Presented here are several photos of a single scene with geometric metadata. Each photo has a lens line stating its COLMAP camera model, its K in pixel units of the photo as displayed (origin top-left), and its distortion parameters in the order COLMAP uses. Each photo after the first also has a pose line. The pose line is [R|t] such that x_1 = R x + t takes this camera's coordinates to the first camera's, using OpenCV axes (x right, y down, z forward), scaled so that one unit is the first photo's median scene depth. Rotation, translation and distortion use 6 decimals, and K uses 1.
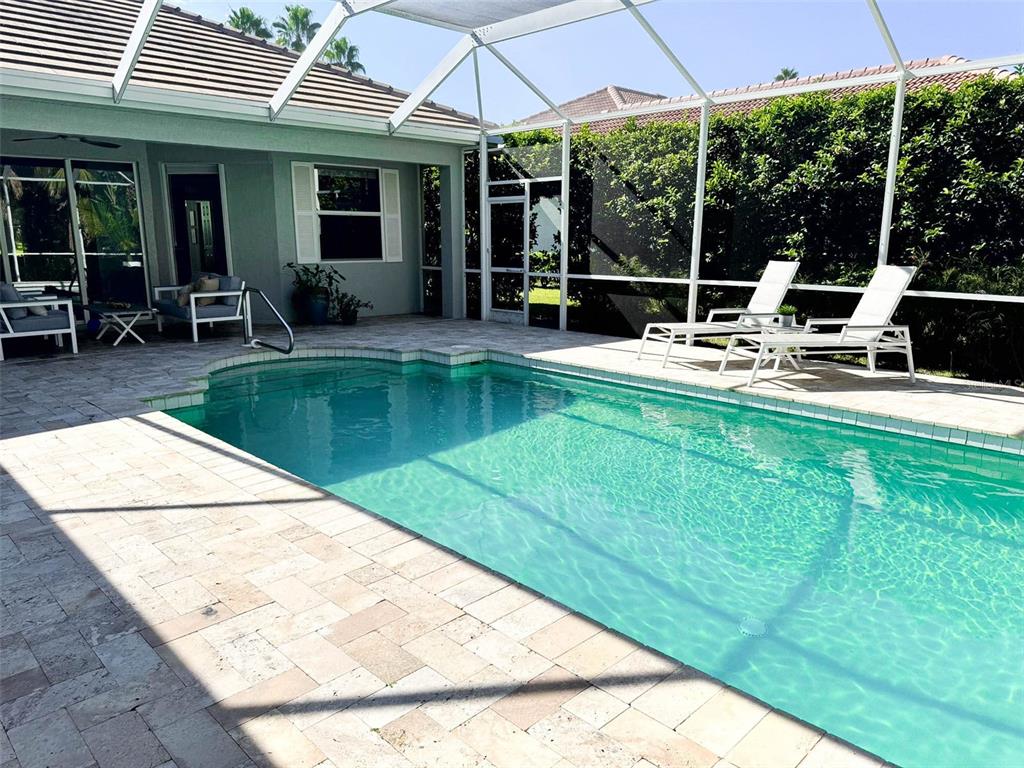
lens RADIAL K [[717.3, 0, 515.5], [0, 717.3, 382.3], [0, 0, 1]] dist [0.027125, -0.051647]
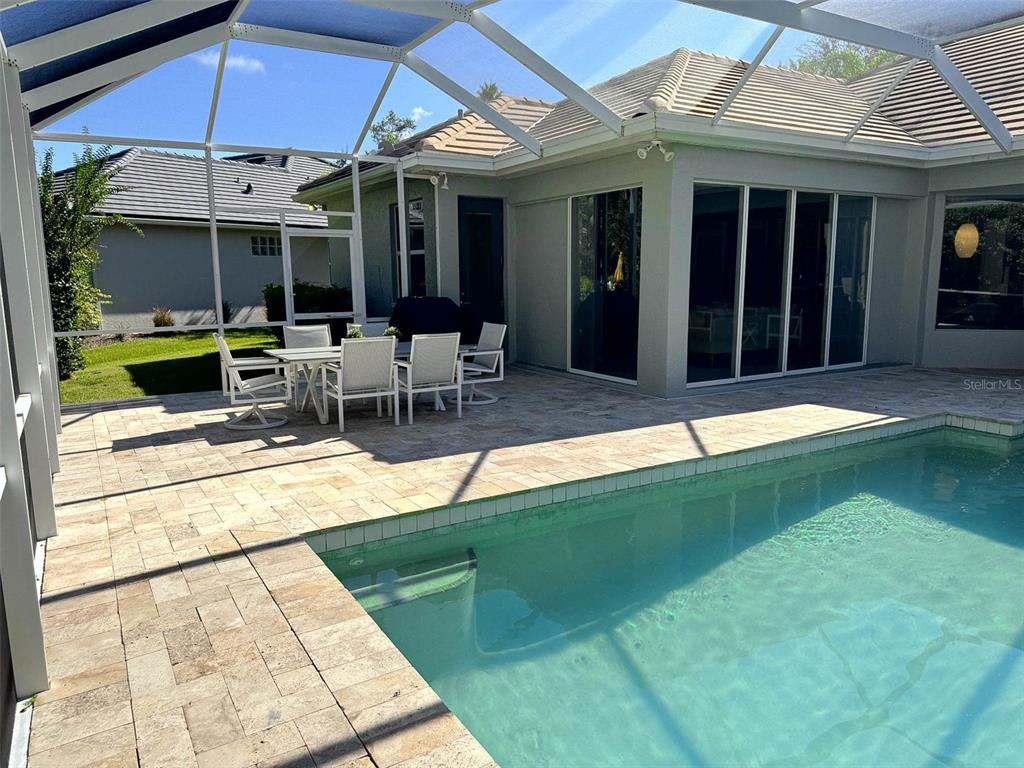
lens RADIAL K [[717.3, 0, 513.9], [0, 717.3, 384.7], [0, 0, 1]] dist [0.027125, -0.051647]
pose [[-0.238972, 0.153805, -0.958768, 2.065743], [-0.187840, 0.961403, 0.201046, -0.329768], [0.952685, 0.228139, -0.200858, 1.487602]]
